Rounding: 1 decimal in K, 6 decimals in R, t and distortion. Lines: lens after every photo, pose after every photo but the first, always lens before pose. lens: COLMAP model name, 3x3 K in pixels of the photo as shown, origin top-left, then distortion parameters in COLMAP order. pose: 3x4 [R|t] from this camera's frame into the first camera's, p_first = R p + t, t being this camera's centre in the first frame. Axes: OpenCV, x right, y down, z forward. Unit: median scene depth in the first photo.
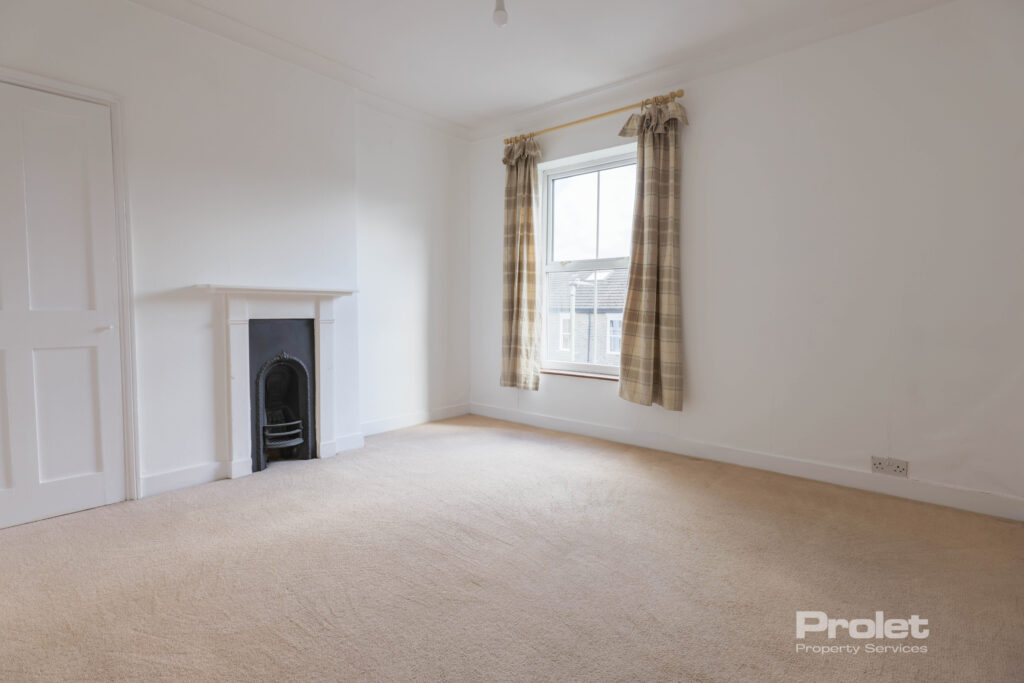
lens RADIAL K [[491.5, 0, 512.0], [0, 491.5, 341.5], [0, 0, 1]] dist [-0.001798, -0.000260]
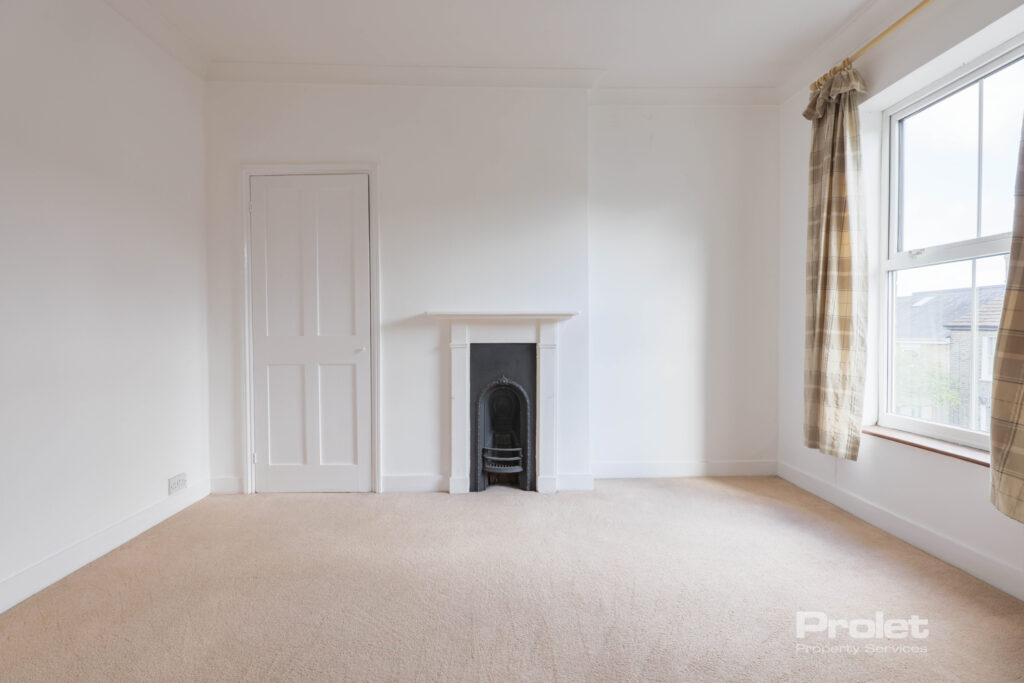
lens RADIAL K [[508.1, 0, 512.0], [0, 508.1, 341.5], [0, 0, 1]] dist [0.001642, -0.000008]
pose [[0.683470, 0.006303, -0.729951, 0.242769], [-0.039991, 0.998784, -0.028820, -0.016677], [0.728882, 0.048889, 0.682891, 0.250616]]
